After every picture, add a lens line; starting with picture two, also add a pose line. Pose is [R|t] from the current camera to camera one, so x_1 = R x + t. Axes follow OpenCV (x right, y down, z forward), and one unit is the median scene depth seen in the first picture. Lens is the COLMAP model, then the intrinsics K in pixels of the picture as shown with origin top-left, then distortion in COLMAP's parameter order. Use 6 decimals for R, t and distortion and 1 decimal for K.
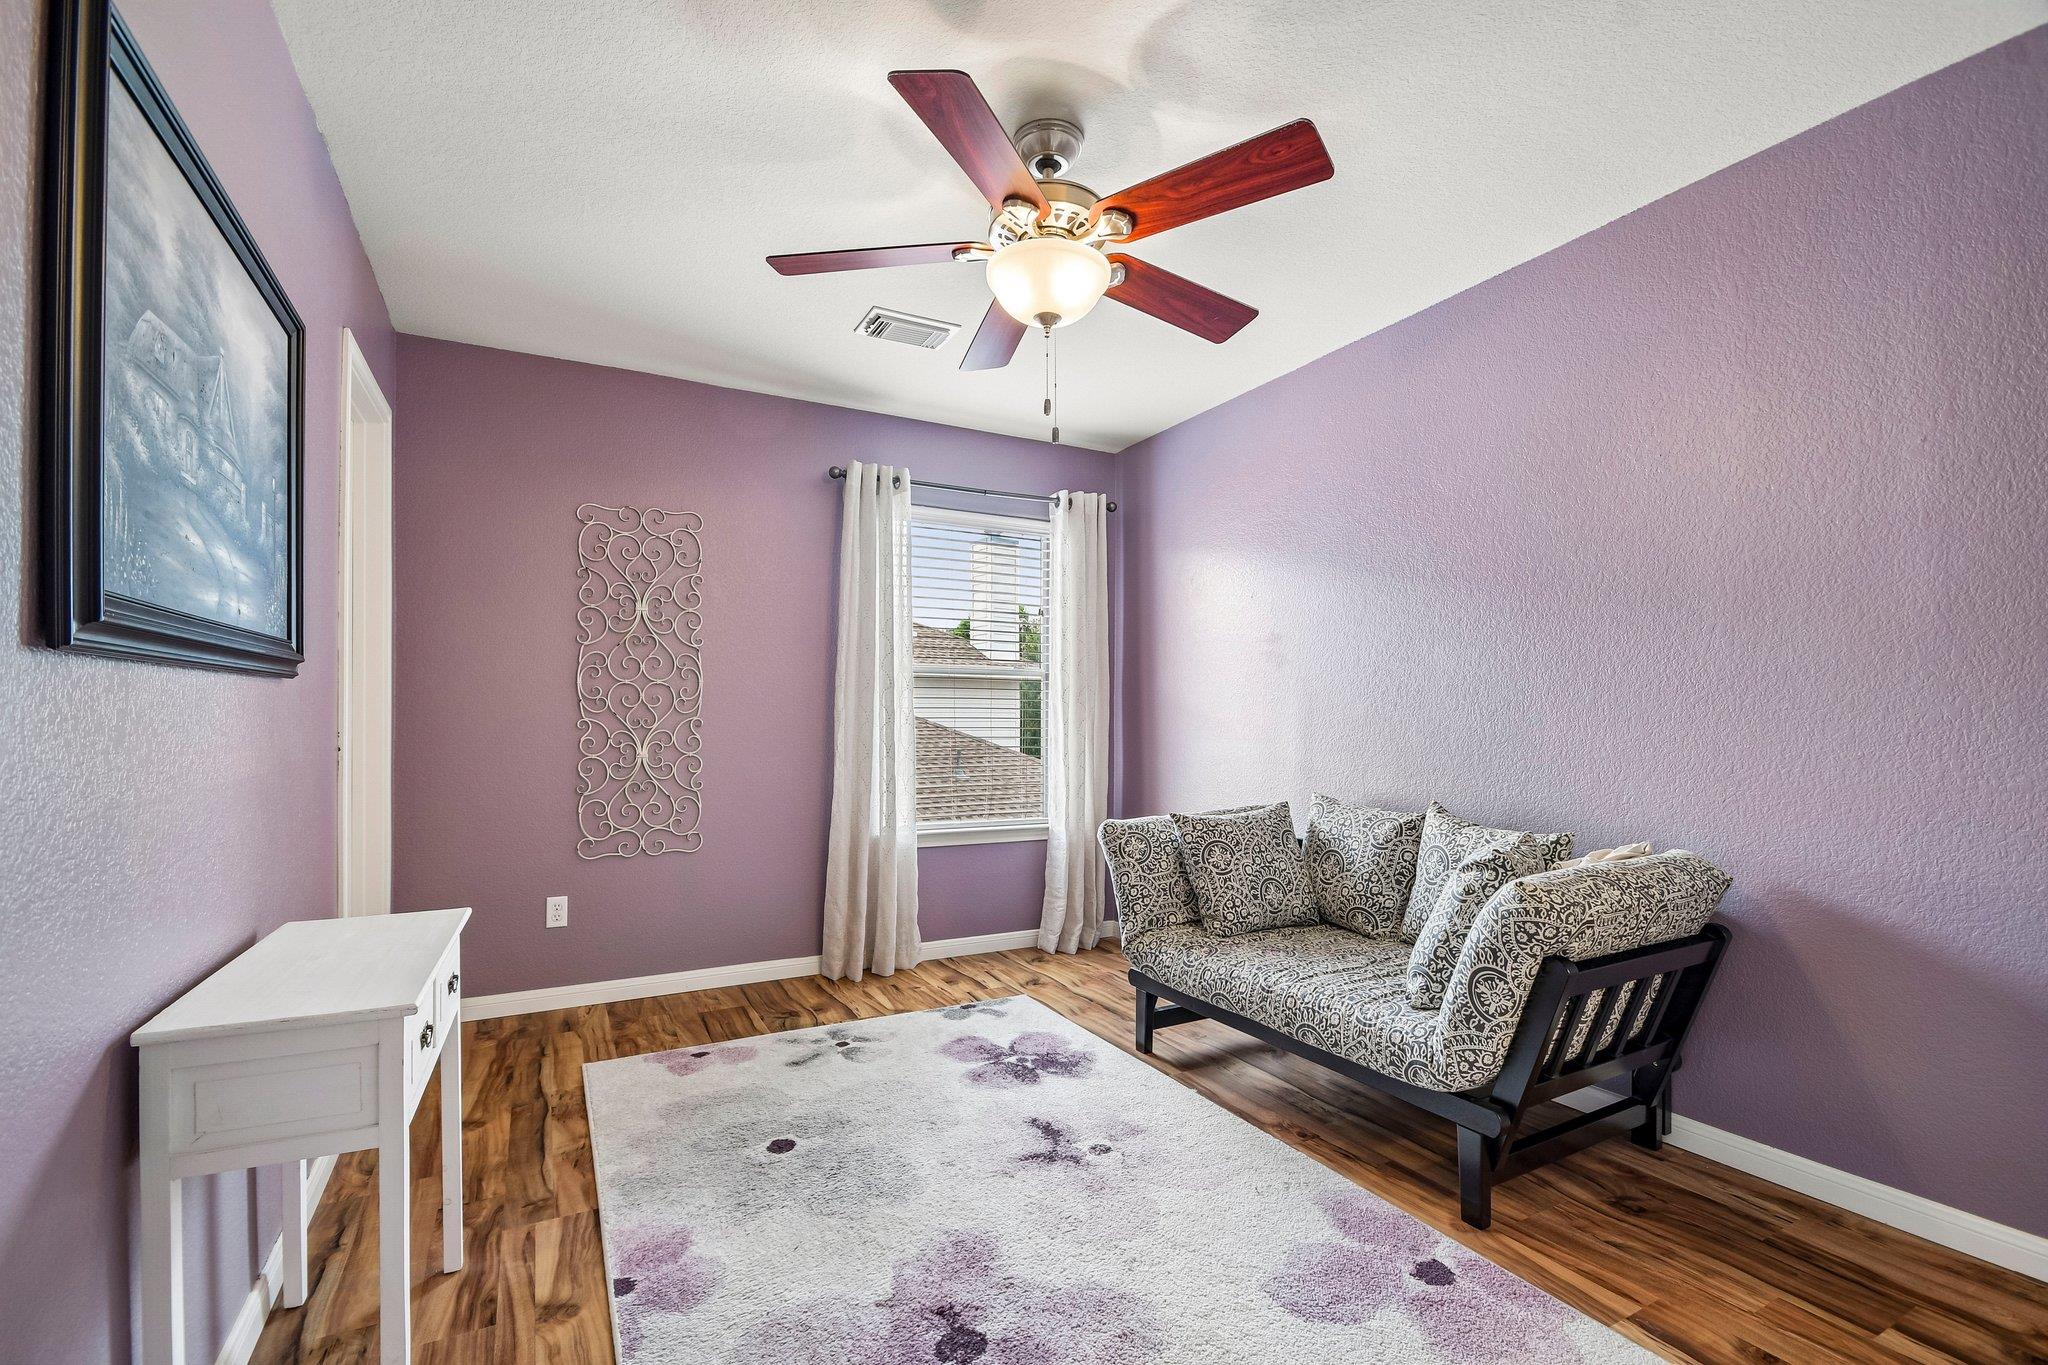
lens RADIAL K [[901.7, 0, 1017.7], [0, 901.7, 716.5], [0, 0, 1]] dist [0.011661, -0.013248]
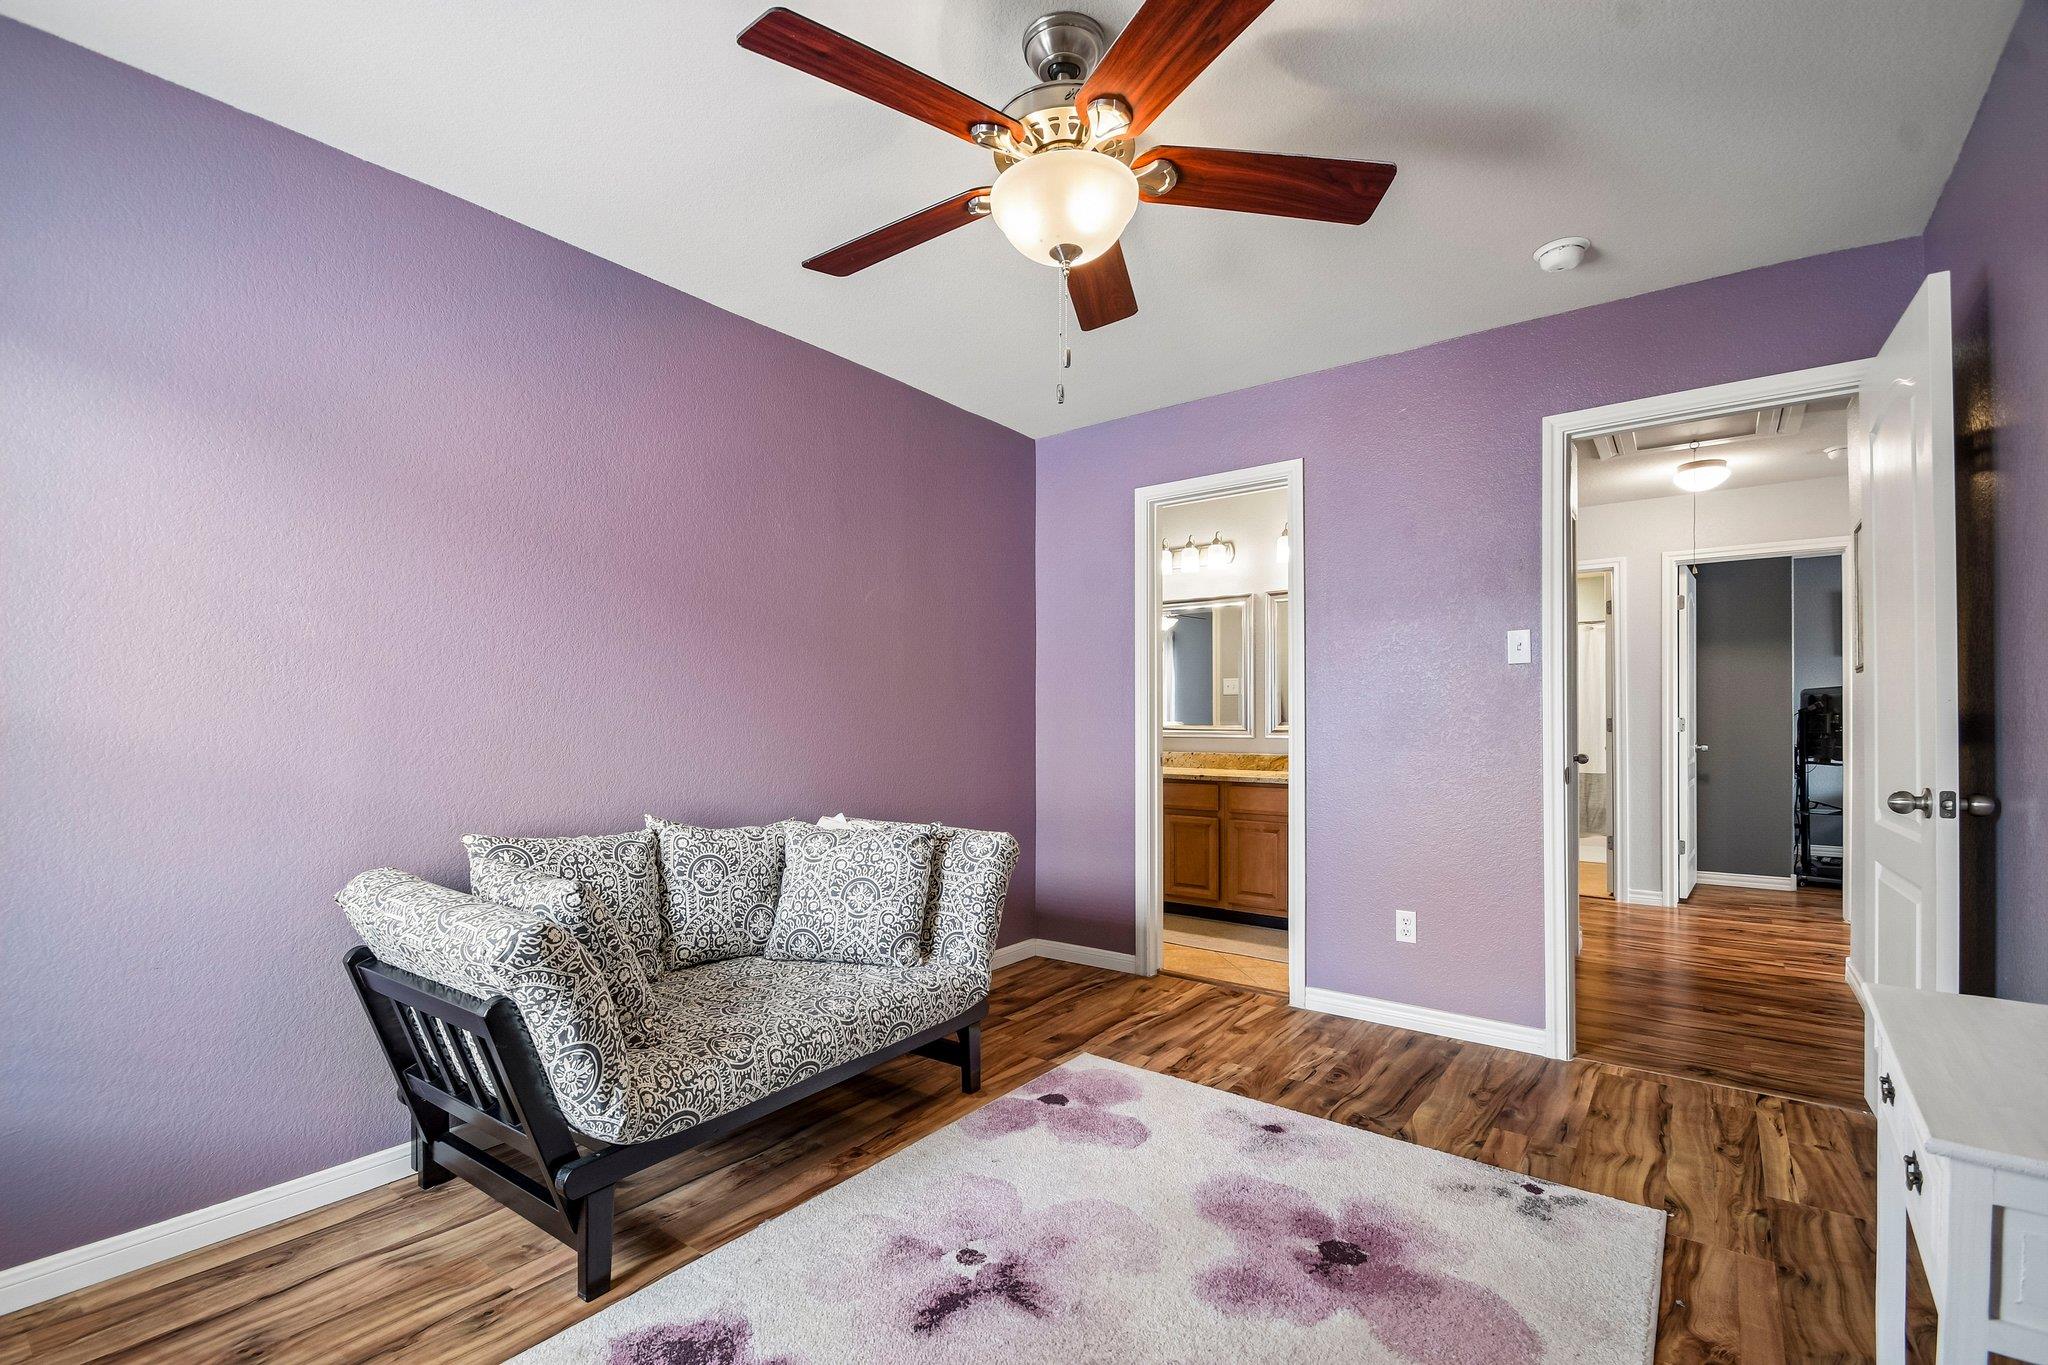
lens RADIAL K [[901.7, 0, 1017.7], [0, 901.7, 716.5], [0, 0, 1]] dist [0.011661, -0.013248]
pose [[-0.420329, 0.003154, 0.907366, -0.684117], [-0.000726, 0.999992, -0.003812, -0.004152], [-0.907372, -0.002261, -0.420323, 1.339351]]
